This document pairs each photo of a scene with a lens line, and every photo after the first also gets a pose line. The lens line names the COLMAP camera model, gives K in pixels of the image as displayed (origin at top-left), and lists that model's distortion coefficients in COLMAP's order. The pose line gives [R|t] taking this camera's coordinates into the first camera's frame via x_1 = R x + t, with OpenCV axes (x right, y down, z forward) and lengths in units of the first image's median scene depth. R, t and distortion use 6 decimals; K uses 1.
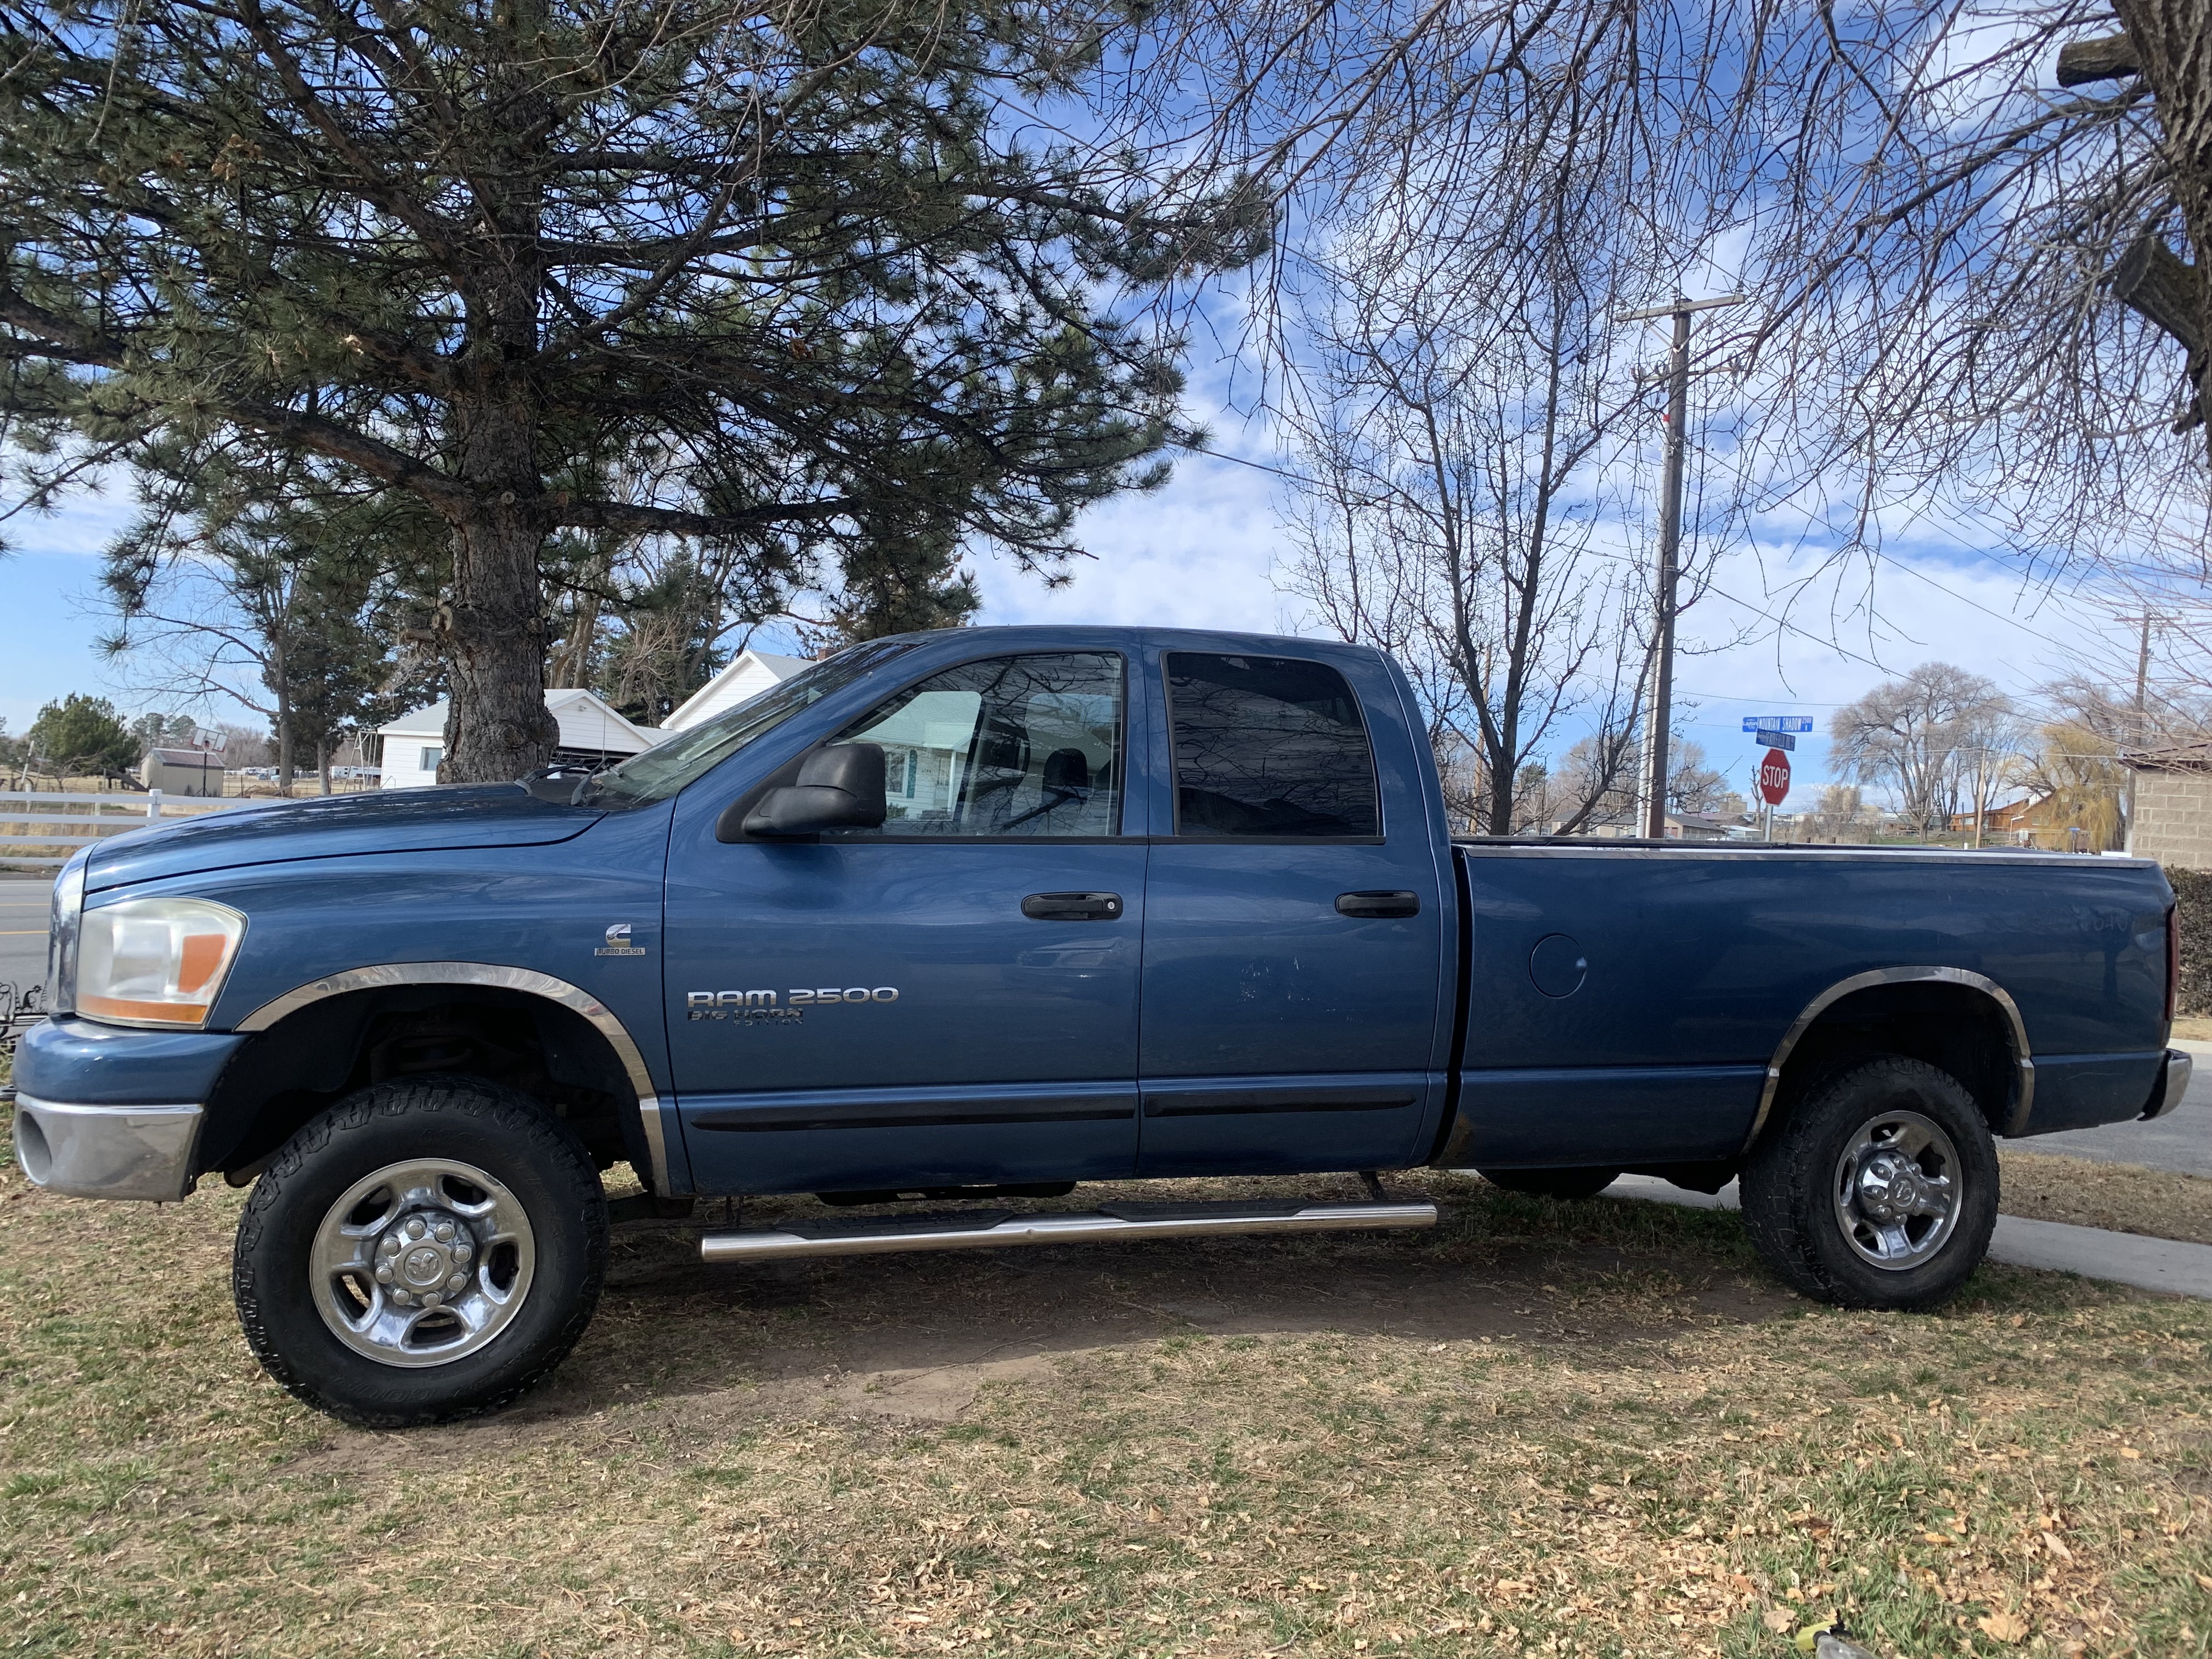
lens RADIAL K [[1660.4, 0, 1066.4], [0, 1660.4, 785.1], [0, 0, 1]] dist [-0.005636, -0.033671]
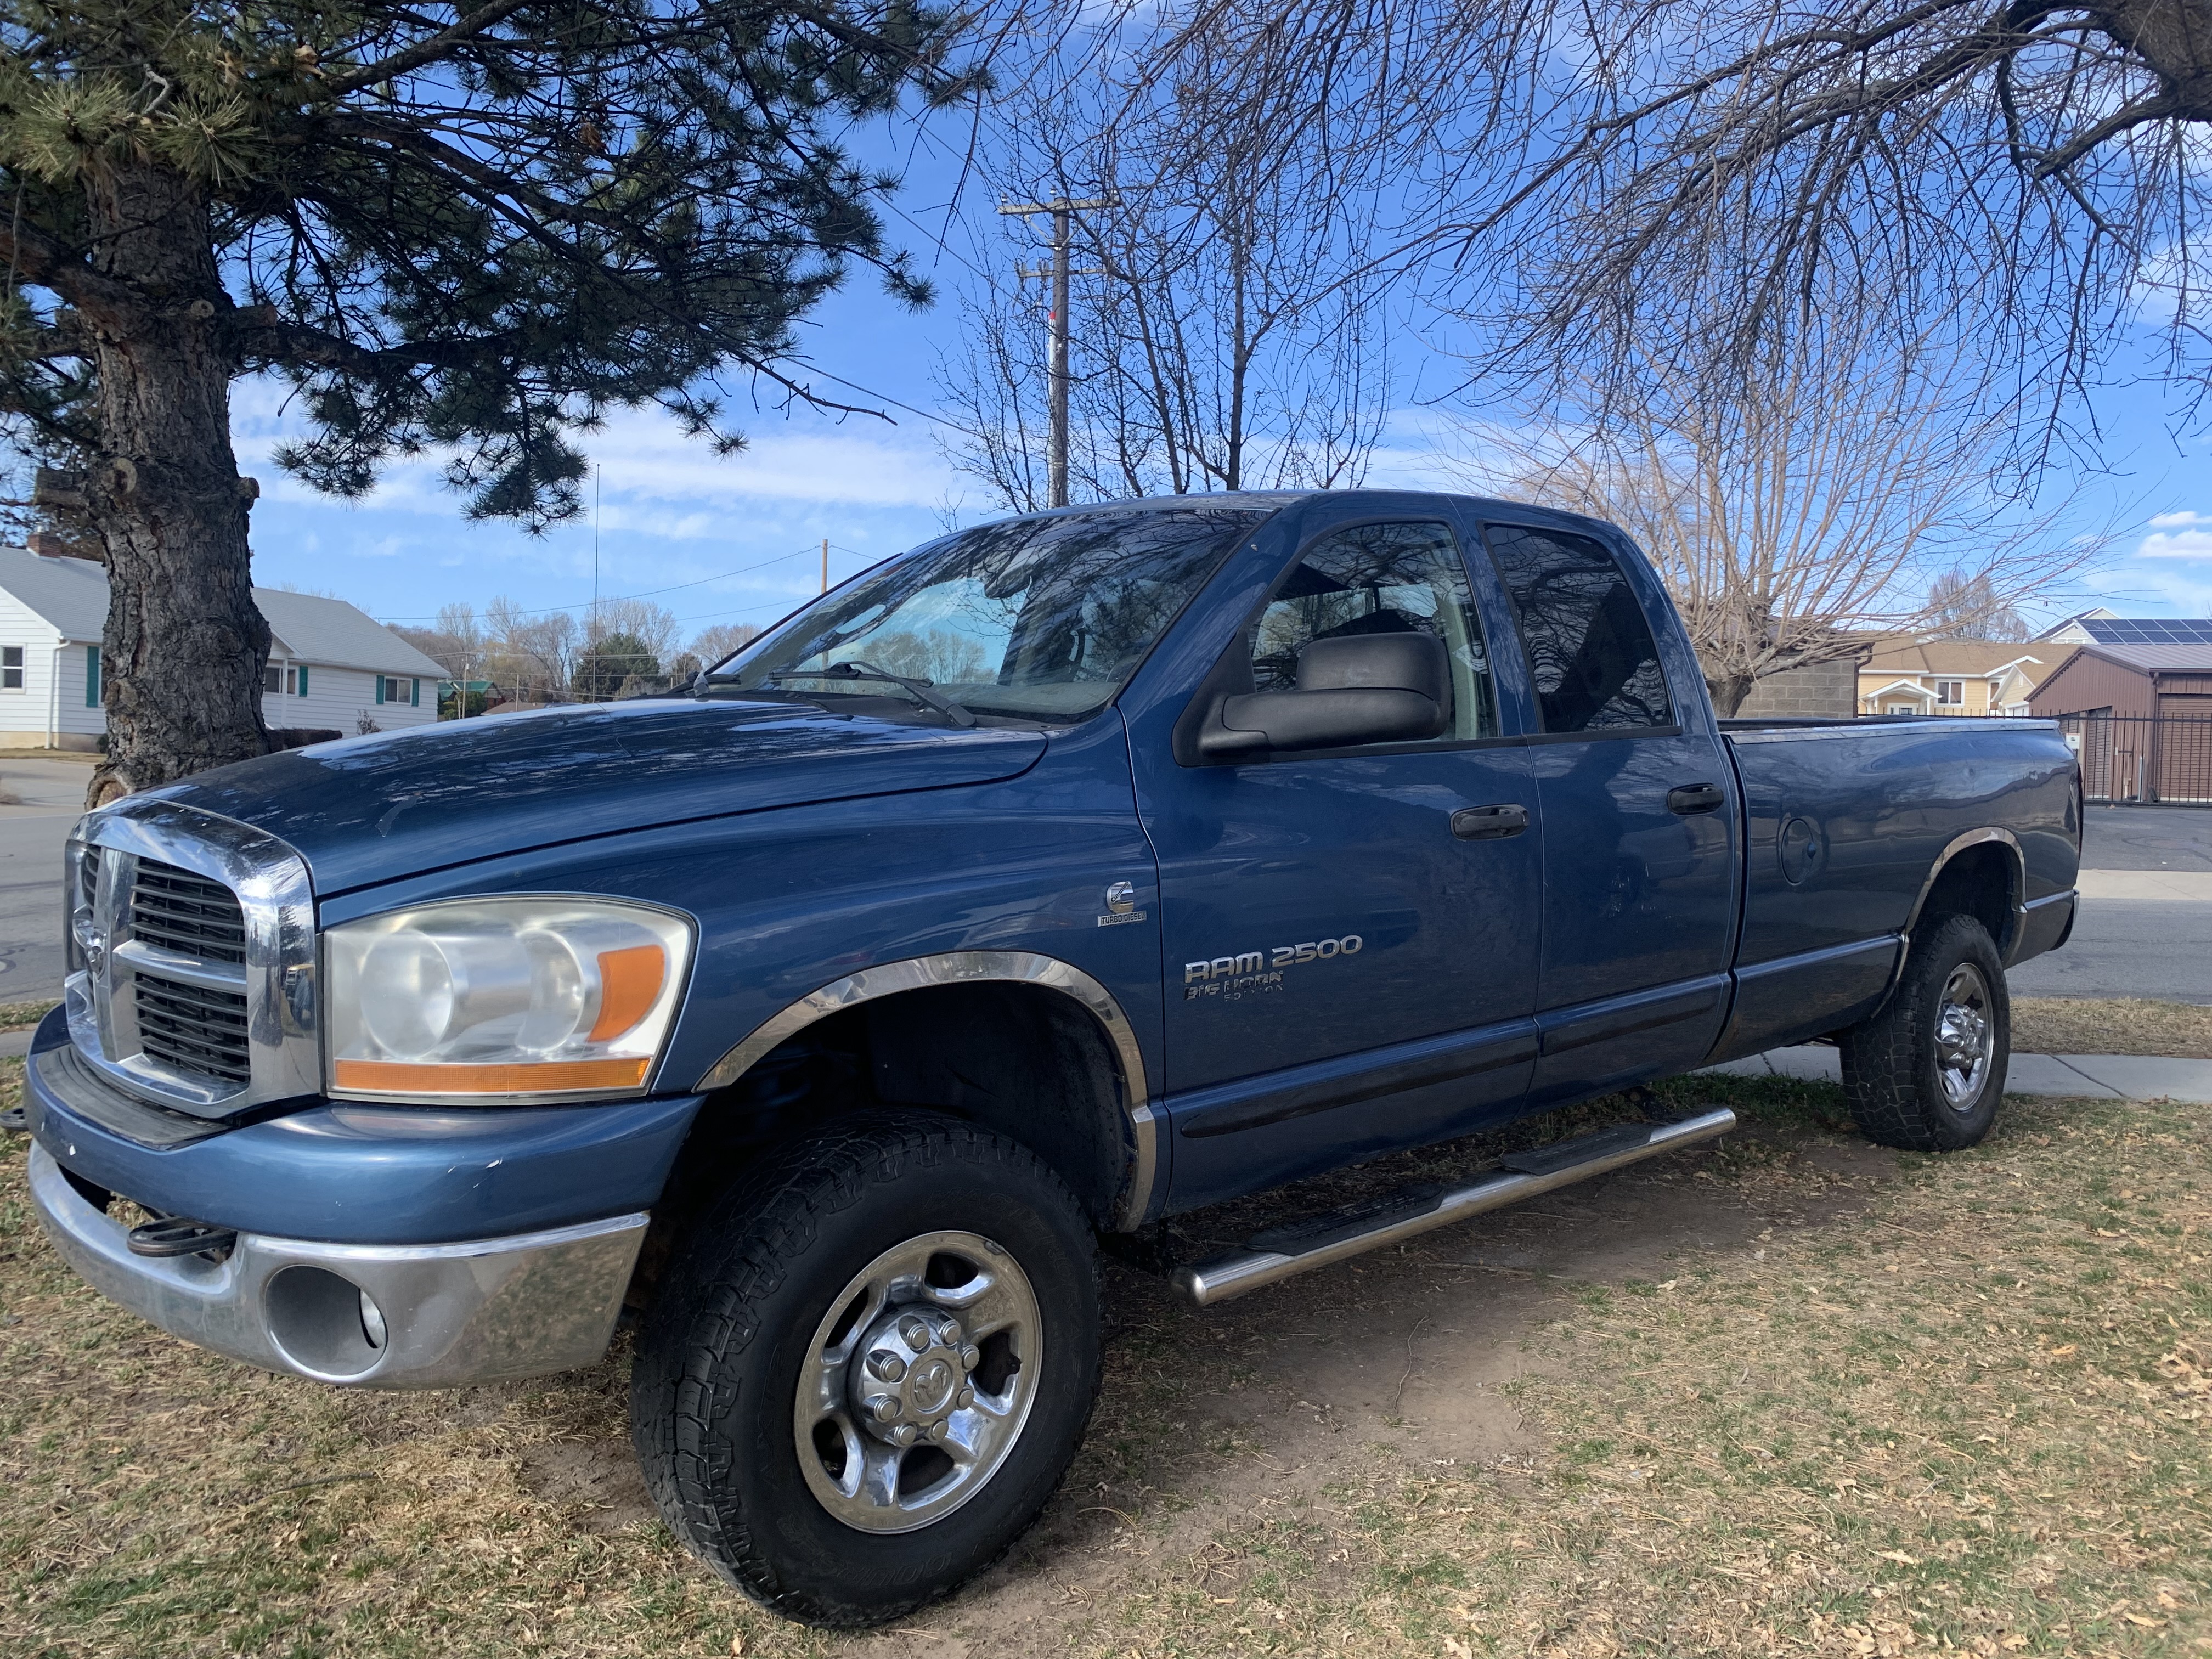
lens RADIAL K [[1672.3, 0, 1106.0], [0, 1672.3, 829.5], [0, 0, 1]] dist [0.025712, -0.029111]
pose [[0.915822, -0.061739, 0.396811, -0.562009], [0.027144, 0.995369, 0.092218, -0.008867], [-0.400667, -0.073684, 0.913256, 0.316798]]
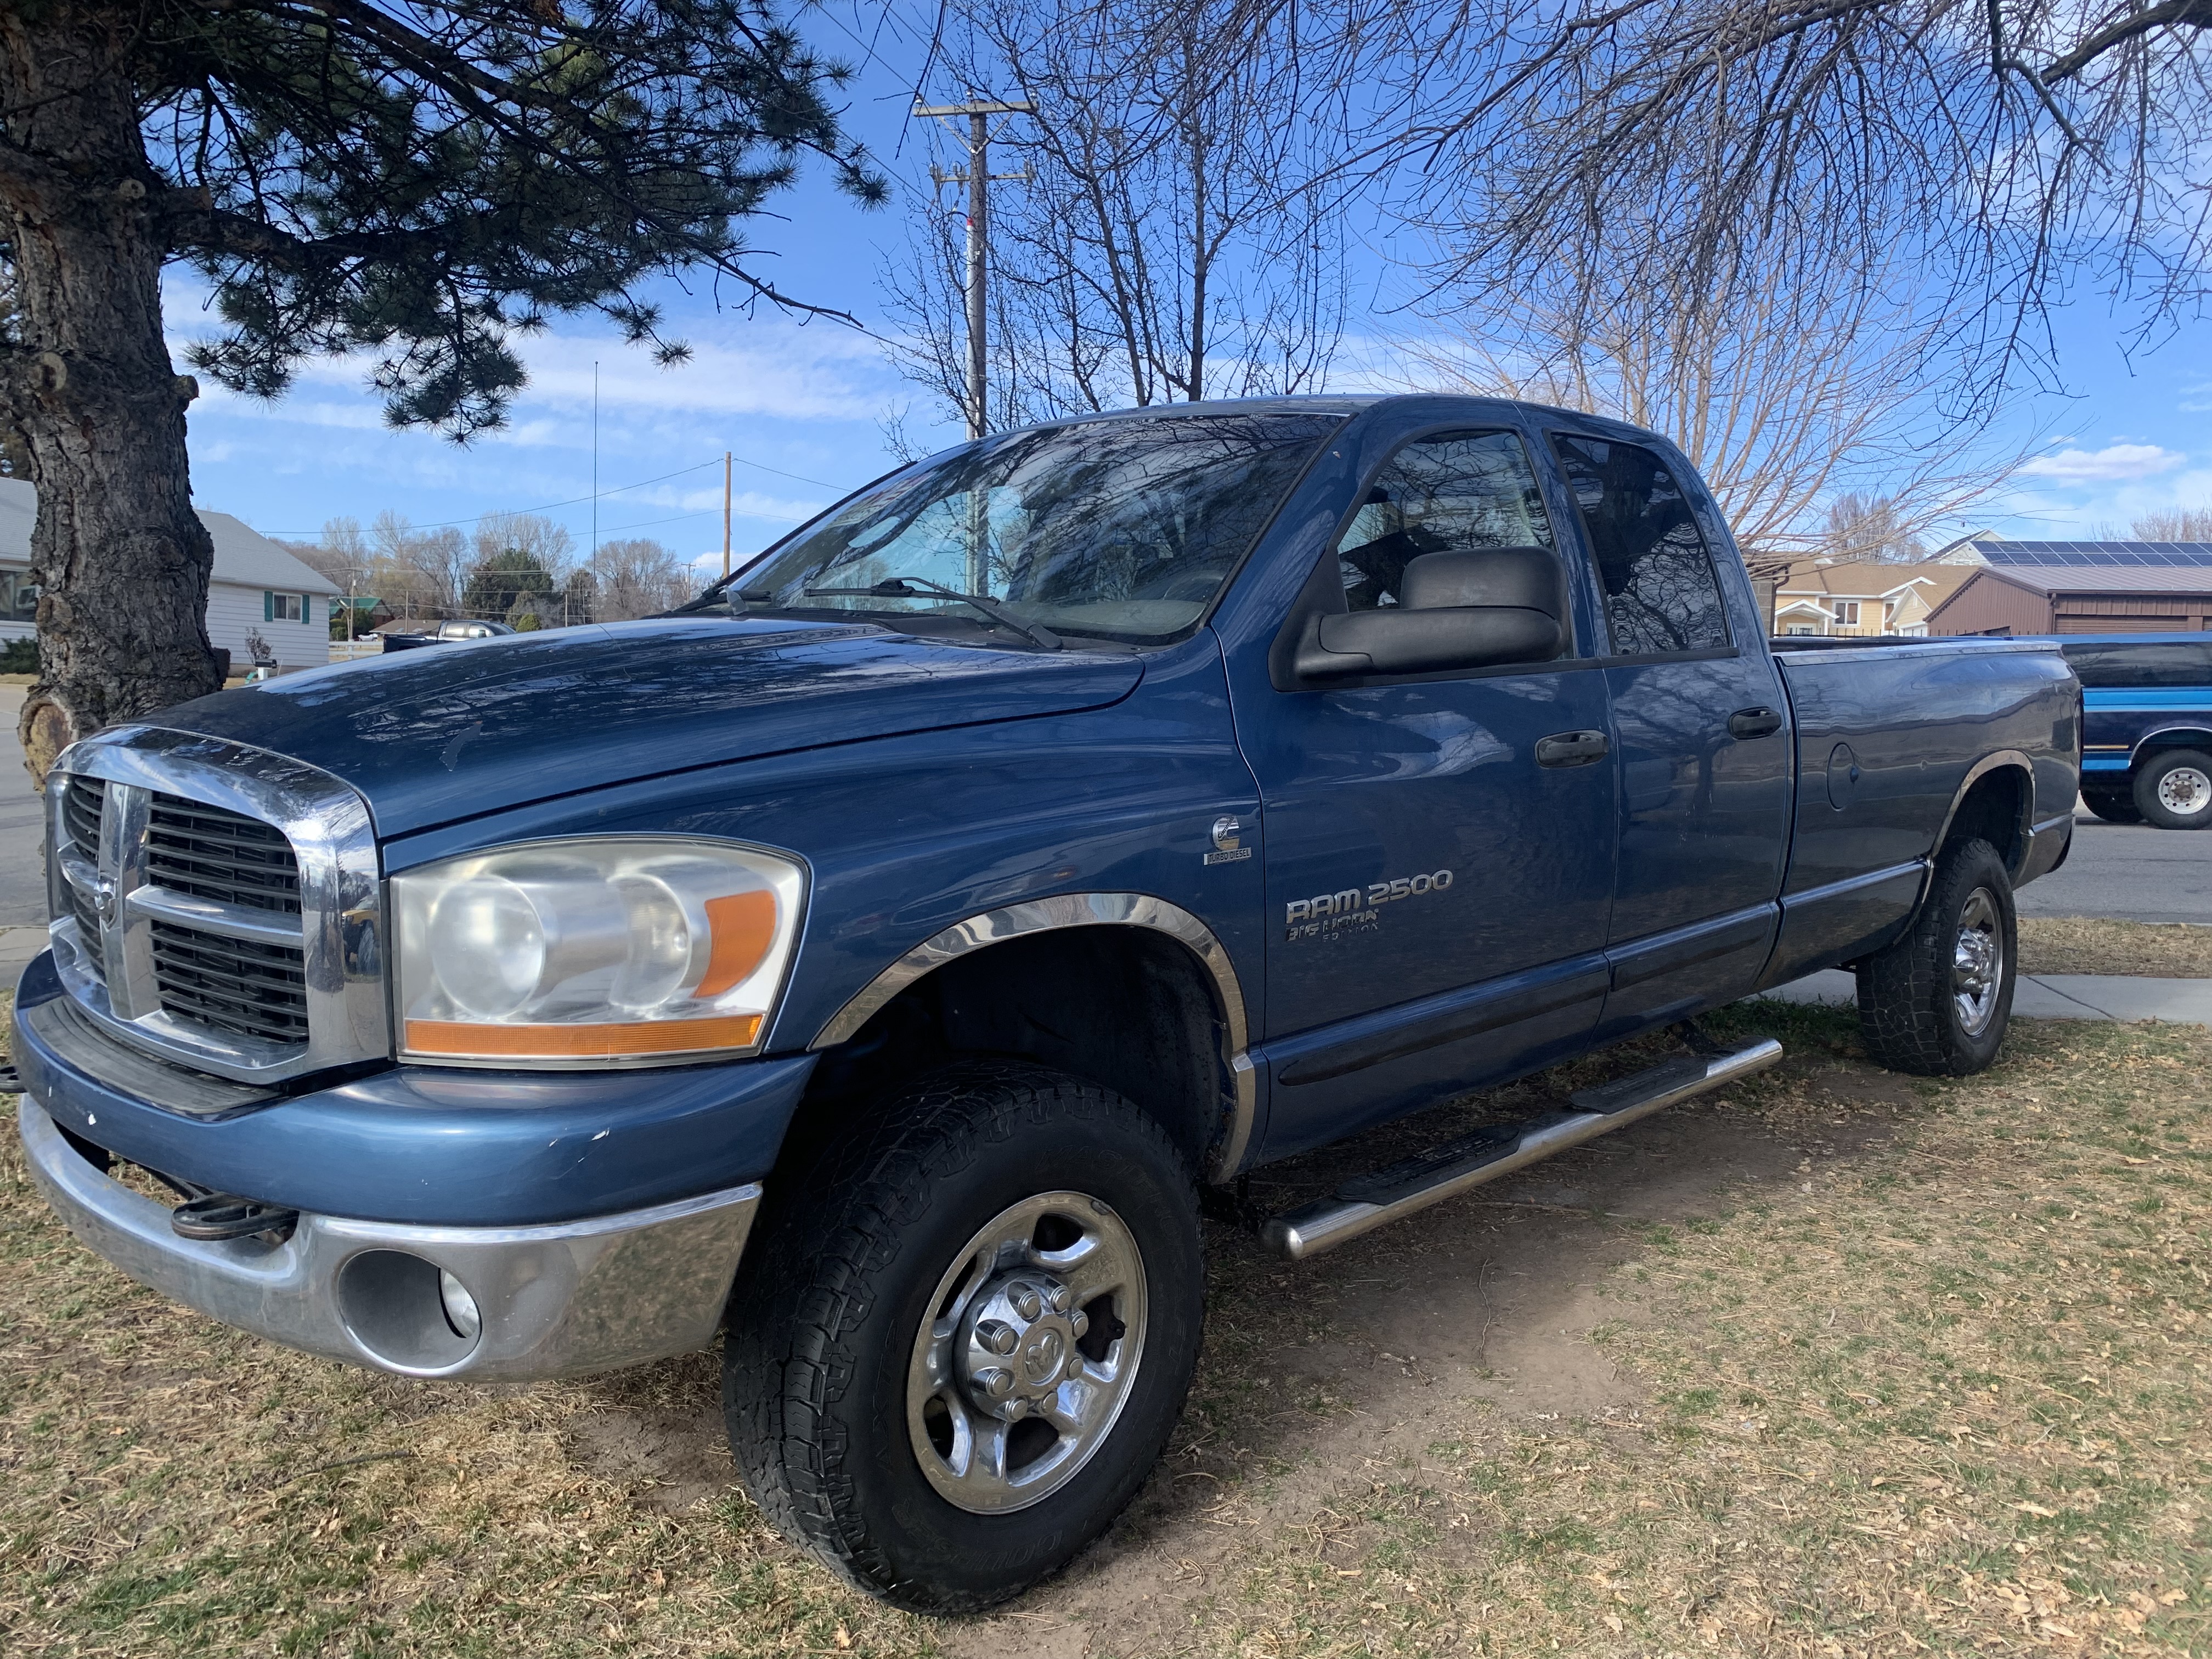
lens RADIAL K [[1678.3, 0, 1106.0], [0, 1678.3, 829.5], [0, 0, 1]] dist [0.028108, -0.031389]
pose [[0.894880, -0.084198, 0.438293, -0.612131], [0.024284, 0.989775, 0.140558, -0.010135], [-0.445646, -0.115139, 0.887774, 0.396387]]
